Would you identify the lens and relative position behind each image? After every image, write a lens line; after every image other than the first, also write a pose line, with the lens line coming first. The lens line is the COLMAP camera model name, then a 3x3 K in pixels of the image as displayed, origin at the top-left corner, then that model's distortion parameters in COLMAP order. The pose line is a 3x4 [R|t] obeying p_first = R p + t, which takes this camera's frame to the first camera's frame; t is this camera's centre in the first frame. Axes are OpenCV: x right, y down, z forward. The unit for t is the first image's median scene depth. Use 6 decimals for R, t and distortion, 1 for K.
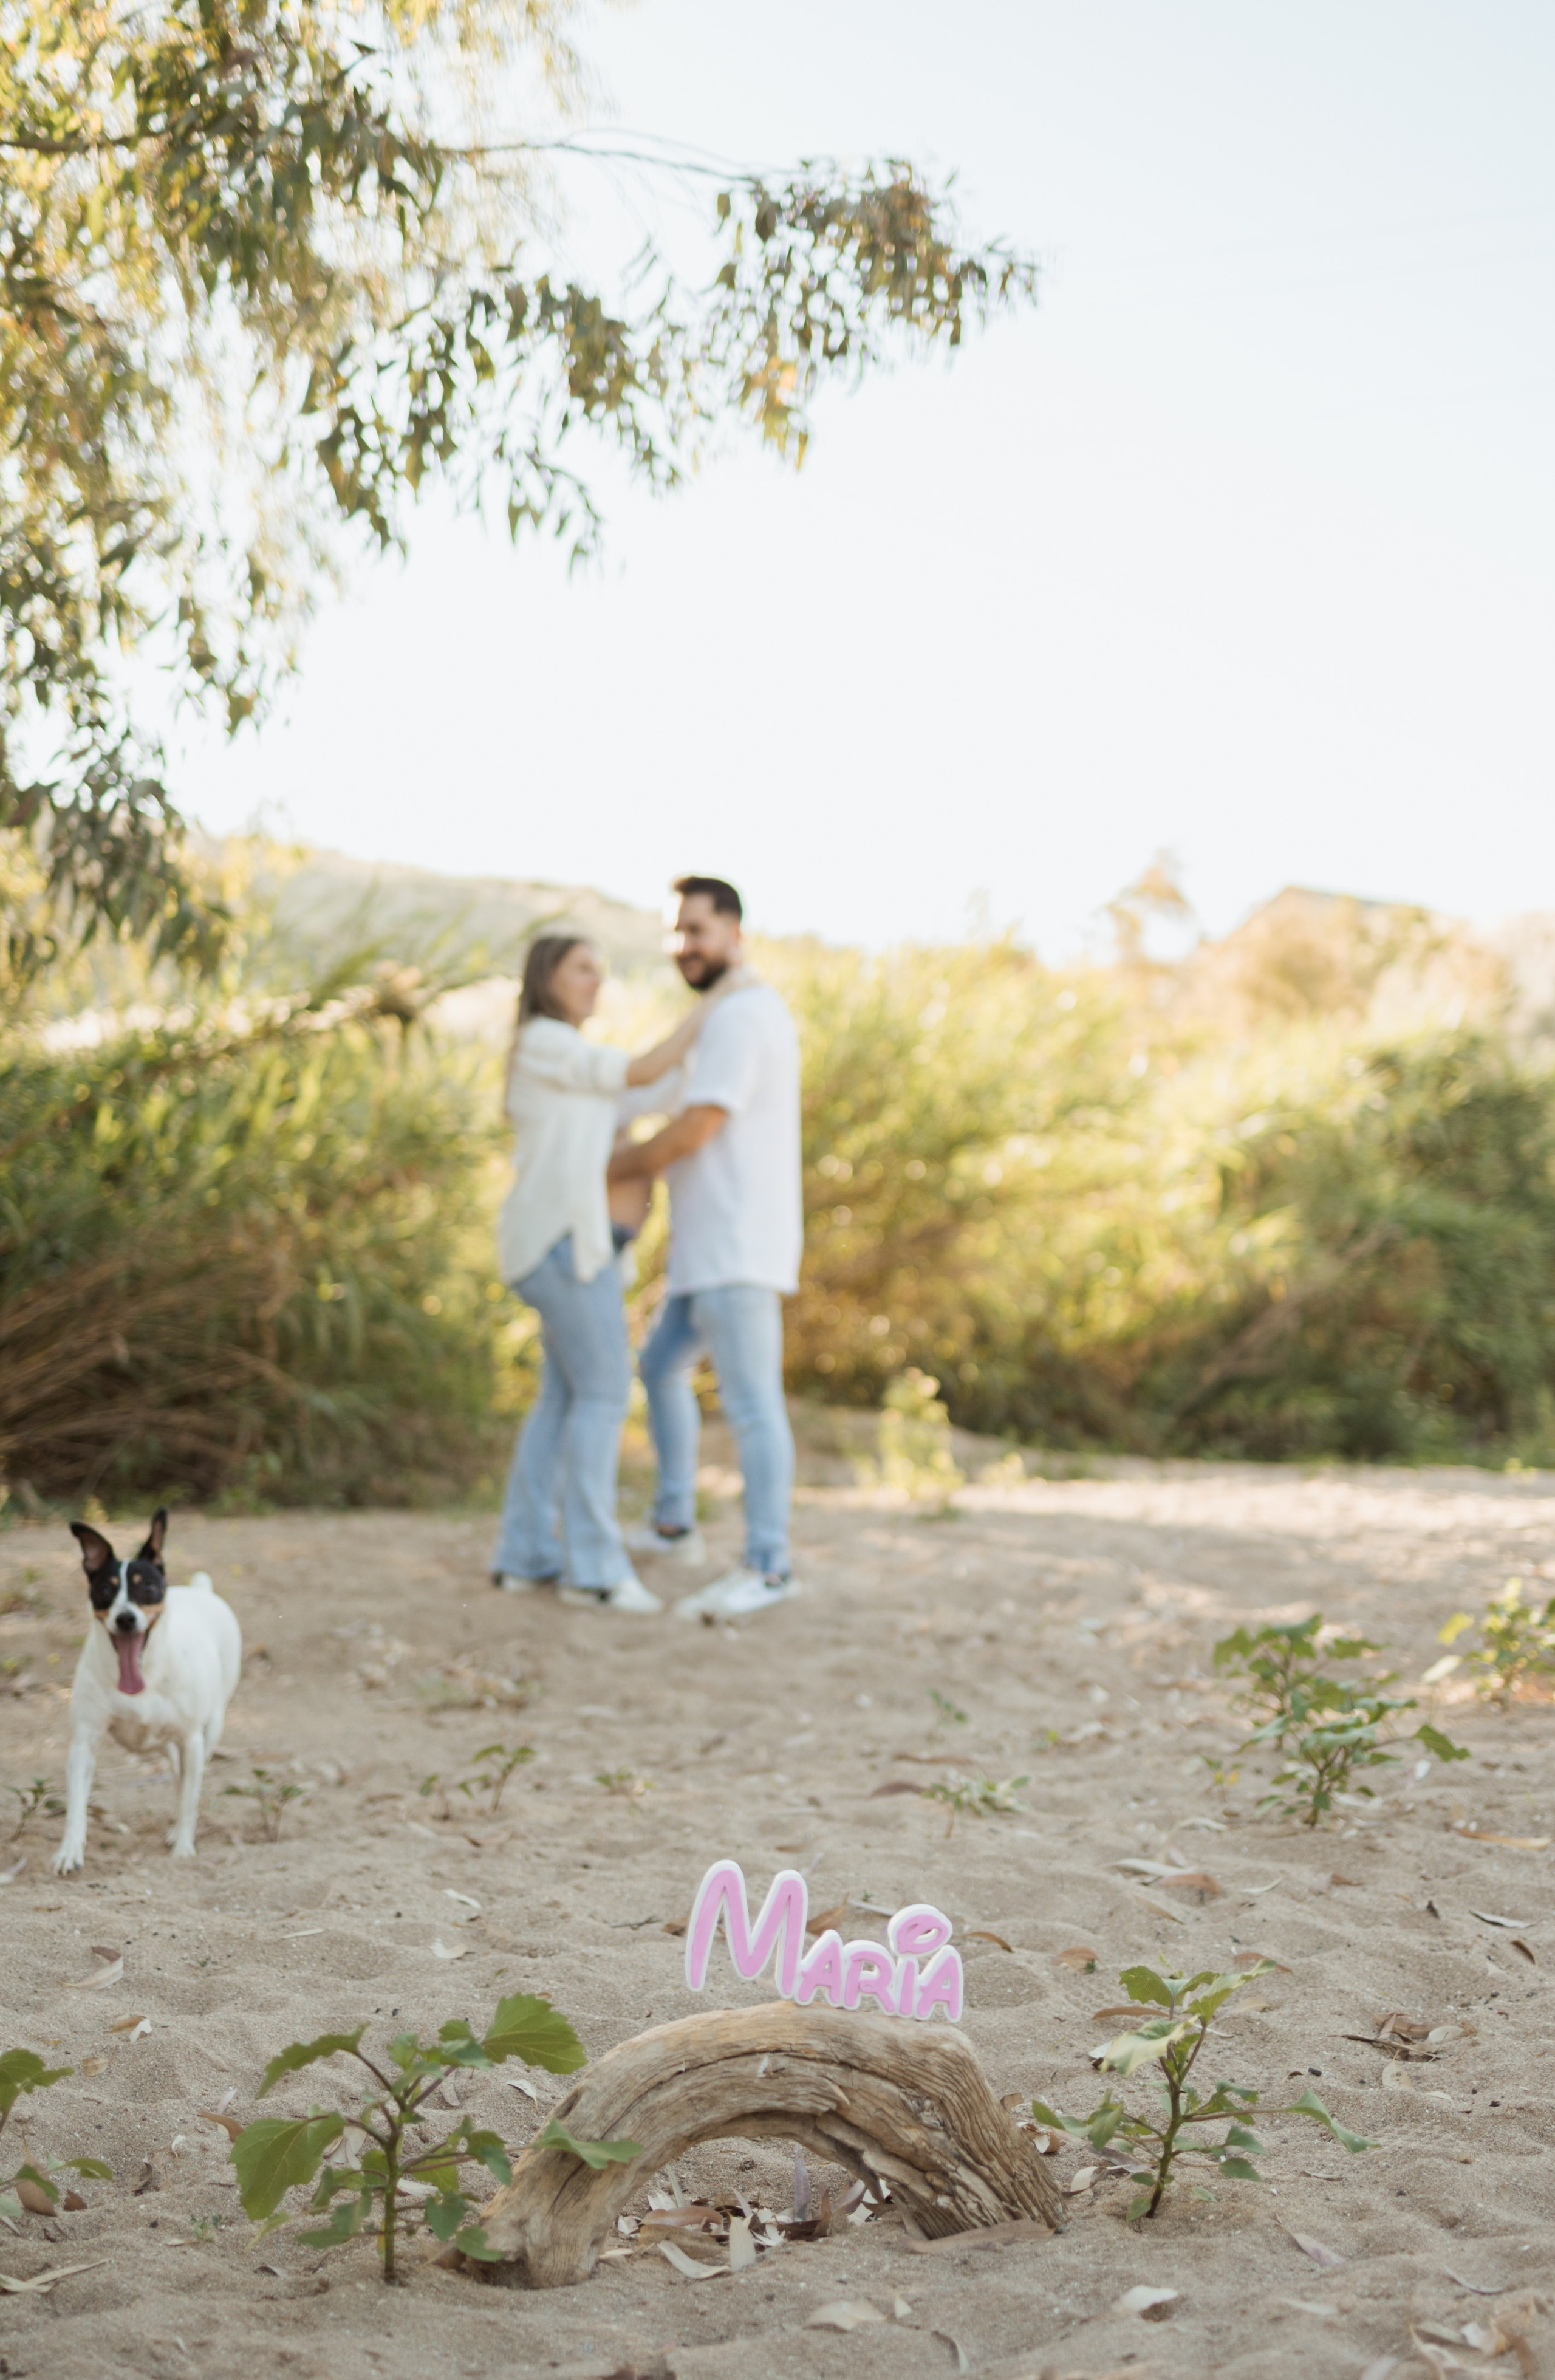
lens RADIAL K [[2561.9, 0, 832.7], [0, 2561.9, 1242.5], [0, 0, 1]] dist [0.009134, 0.000000]
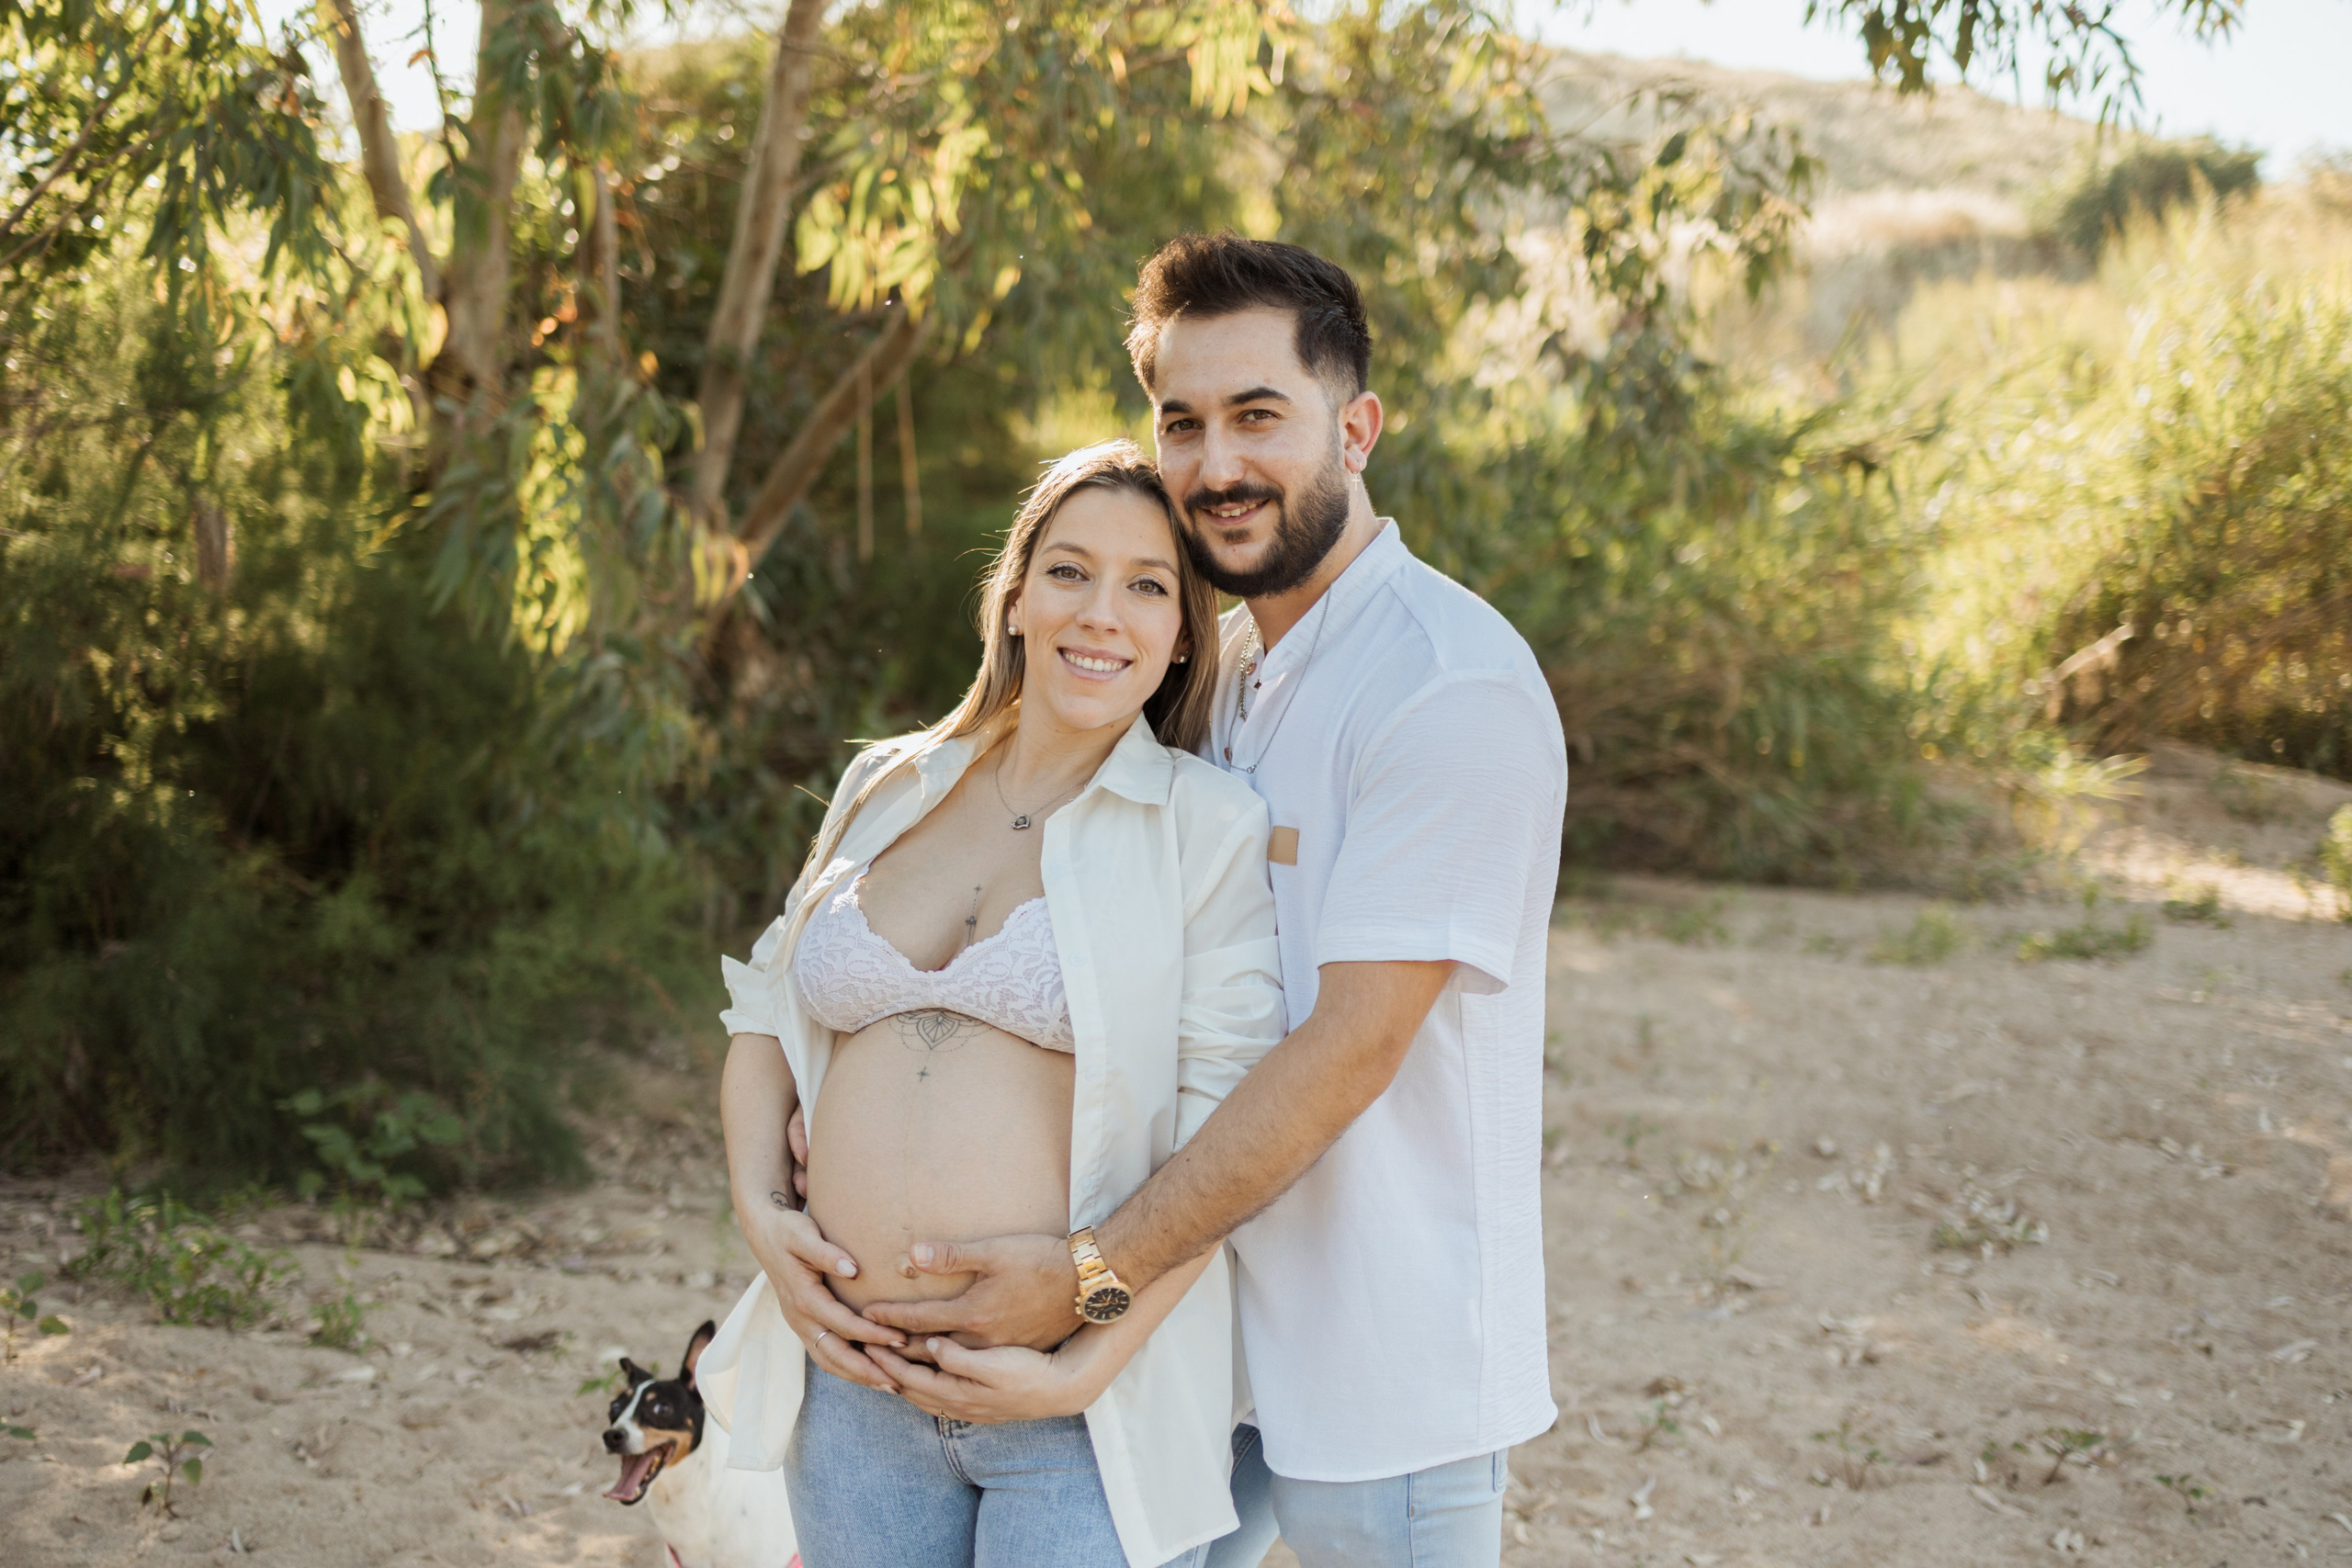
lens RADIAL K [[2408.7, 0, 1174.0], [0, 2408.7, 796.9], [0, 0, 1]] dist [-0.000138, 0.000000]
pose [[0.922330, 0.063904, -0.381083, -0.119978], [-0.006621, 0.988699, 0.149769, -0.274364], [0.386348, -0.135613, 0.912329, -0.095588]]
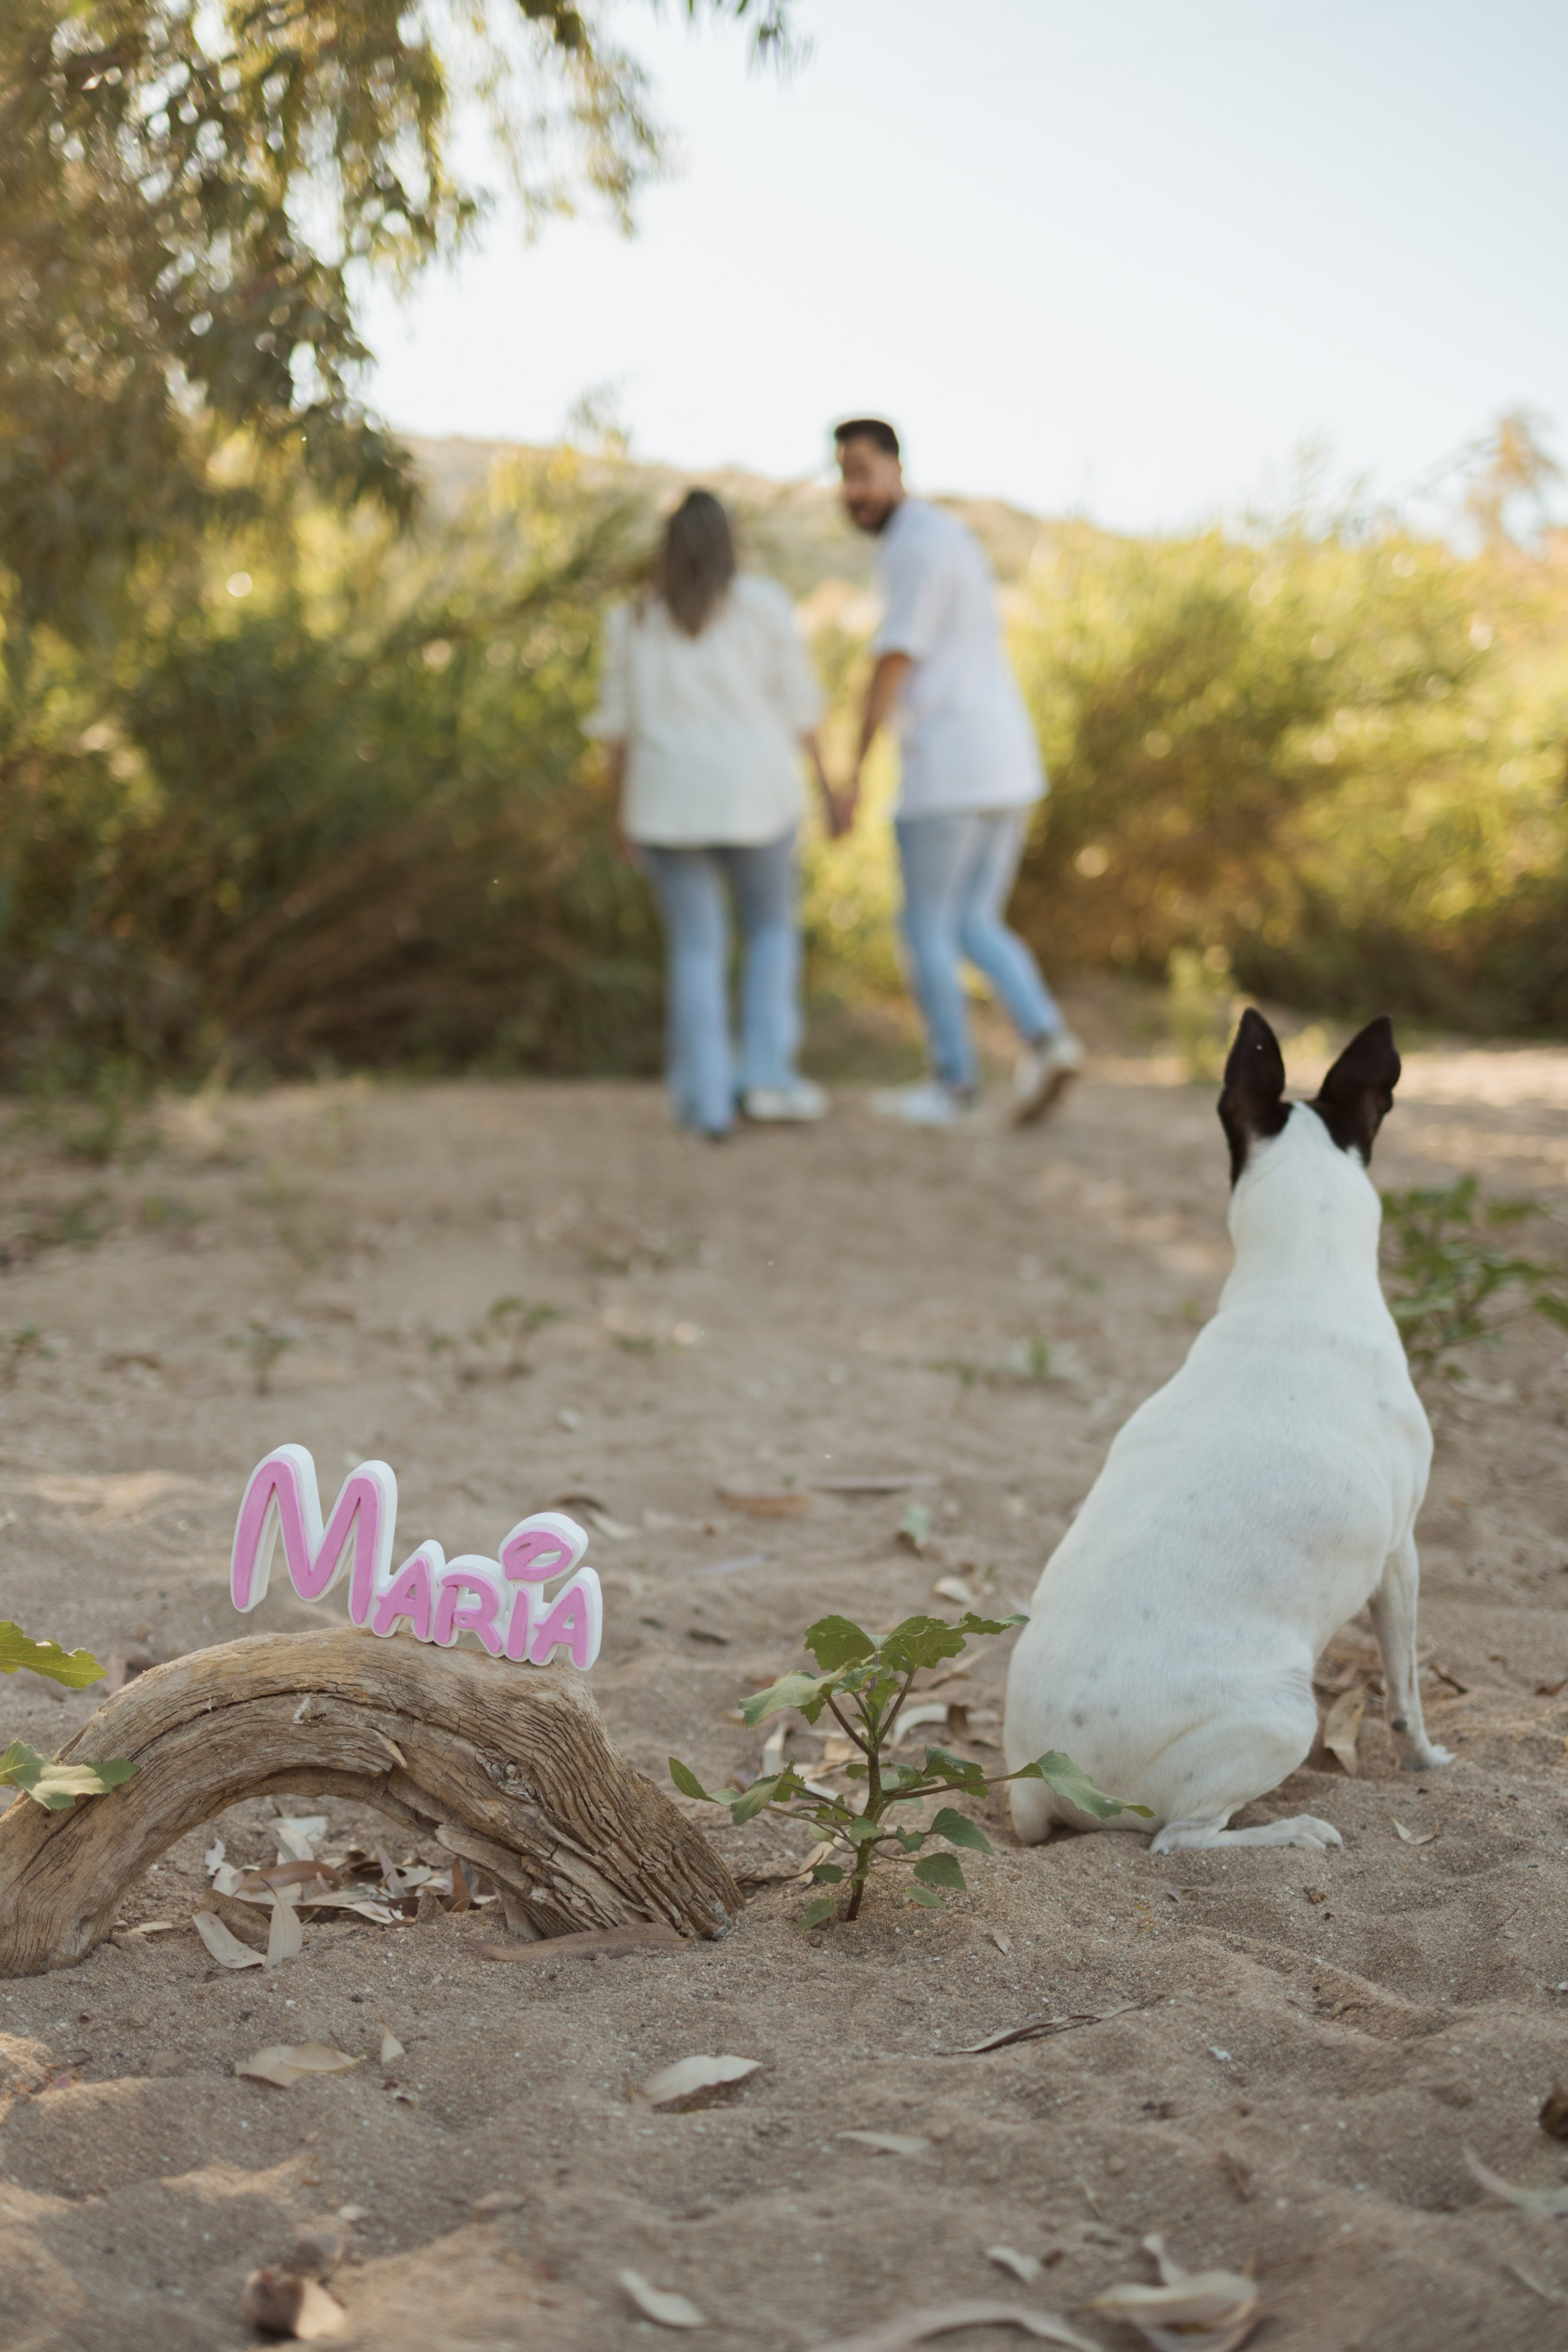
lens RADIAL K [[2409.0, 0, 806.9], [0, 2409.0, 1191.1], [0, 0, 1]] dist [-0.000138, 0.000000]
pose [[0.984591, 0.013156, -0.174375, 0.144053], [0.011447, 0.990178, 0.139341, 0.044210], [0.174495, -0.139190, 0.974770, 0.214721]]
